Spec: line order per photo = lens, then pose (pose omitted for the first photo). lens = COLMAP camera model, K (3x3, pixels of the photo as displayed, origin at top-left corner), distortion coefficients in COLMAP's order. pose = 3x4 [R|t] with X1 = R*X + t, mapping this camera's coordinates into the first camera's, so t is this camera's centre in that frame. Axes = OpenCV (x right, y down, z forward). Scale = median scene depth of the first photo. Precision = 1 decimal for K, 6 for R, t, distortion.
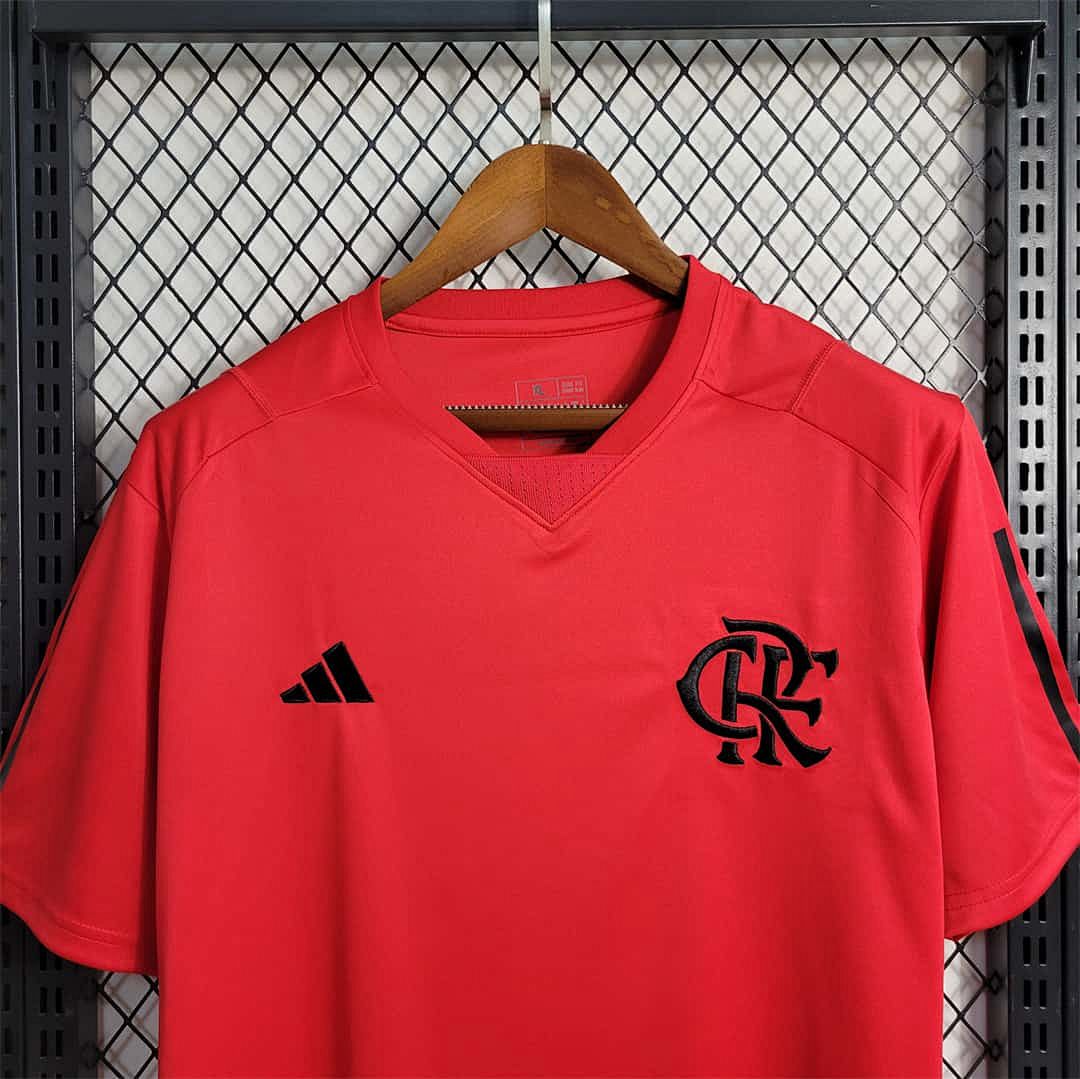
lens RADIAL K [[1057.8, 0, 540.0], [0, 1057.8, 539.5], [0, 0, 1]] dist [0.015044, 0.001436]
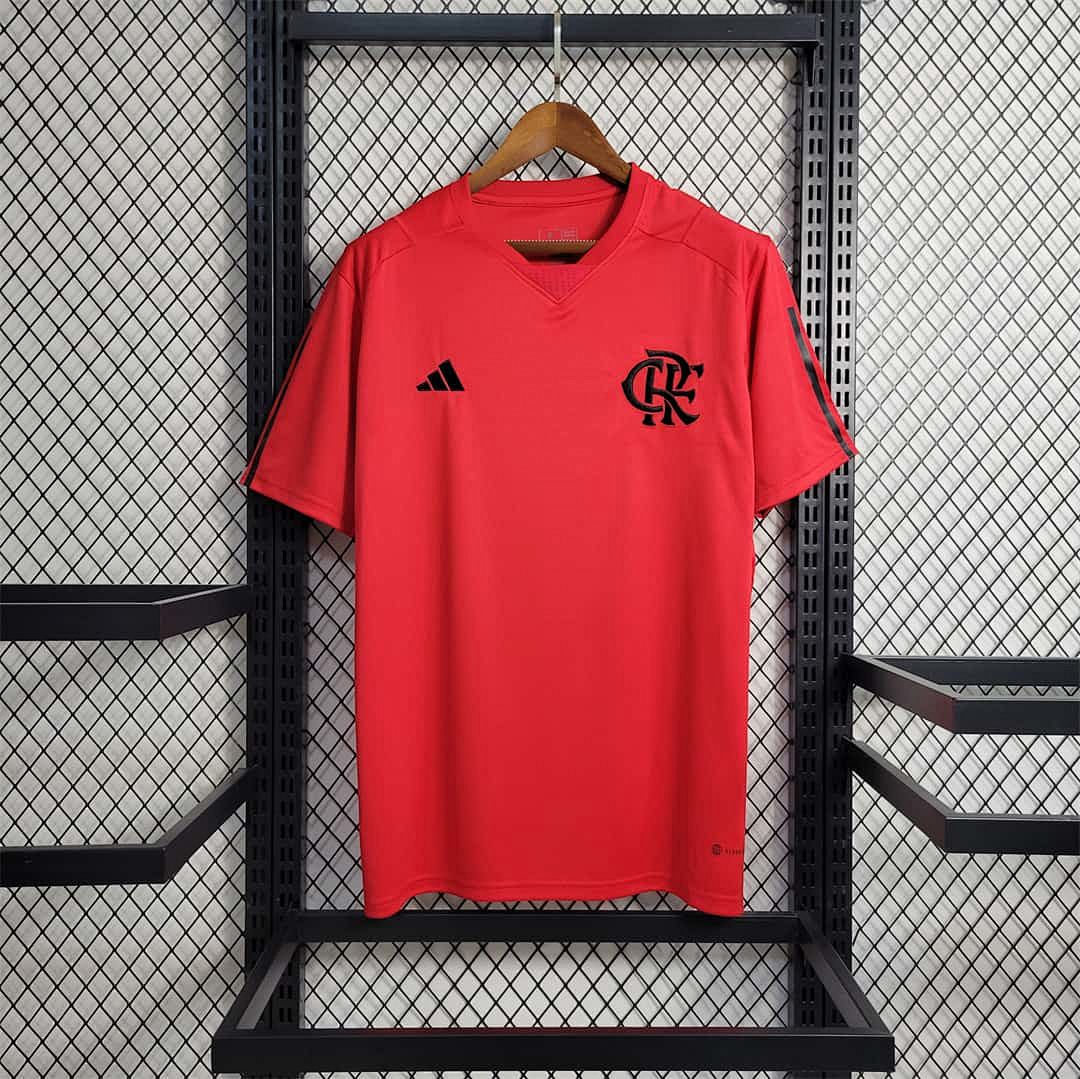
lens RADIAL K [[1057.8, 0, 540.0], [0, 1057.8, 539.5], [0, 0, 1]] dist [0.015044, 0.001436]
pose [[0.999931, 0.010641, 0.004888, -0.024648], [-0.010686, 0.999901, 0.009195, 0.378180], [-0.004790, -0.009246, 0.999946, -0.871418]]
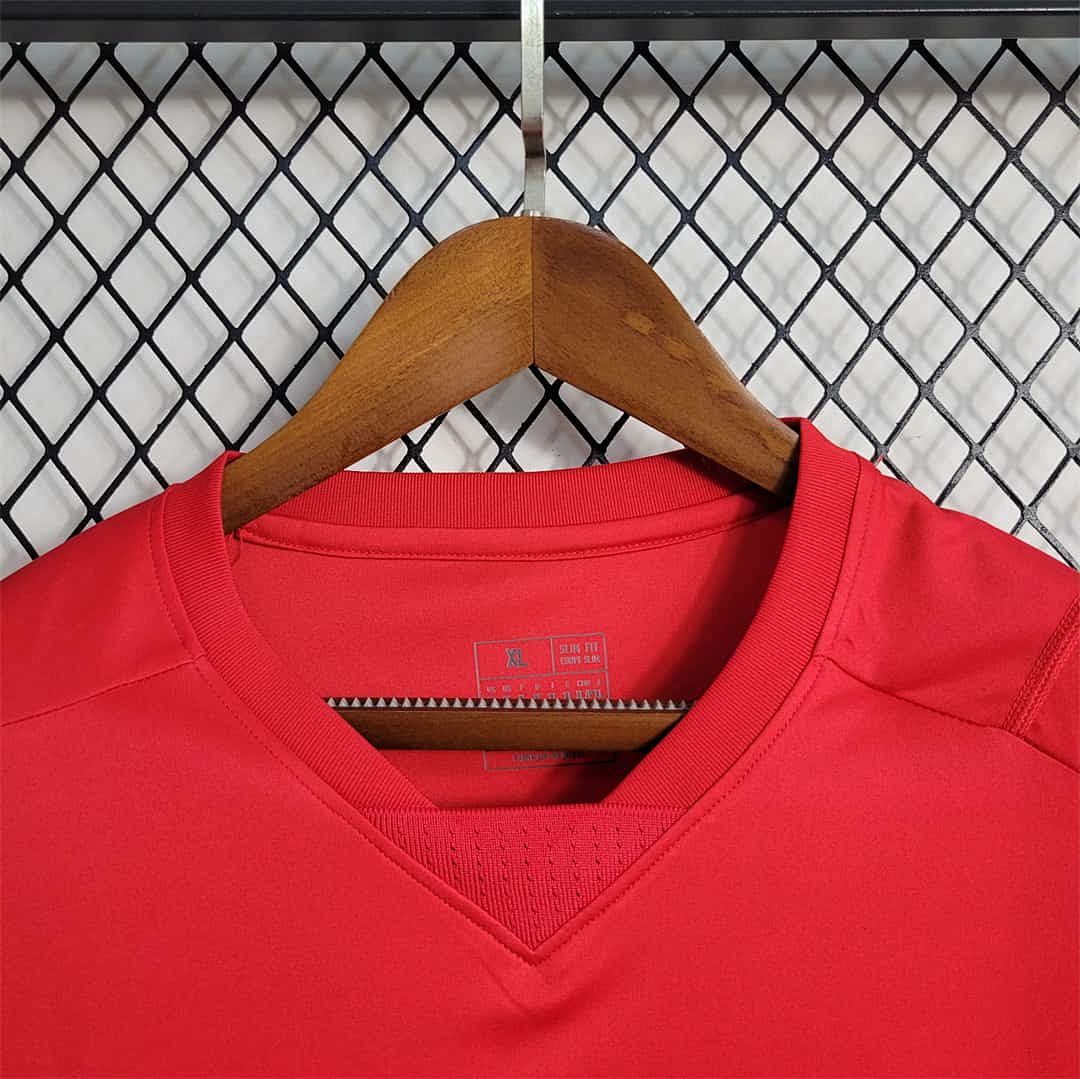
lens RADIAL K [[1050.2, 0, 540.0], [0, 1050.2, 539.5], [0, 0, 1]] dist [-0.004124, 0.004480]
pose [[0.999818, 0.010818, -0.015705, 0.018230], [-0.012352, 0.994800, -0.101092, -0.147623], [0.014530, 0.101267, 0.994753, 0.461705]]
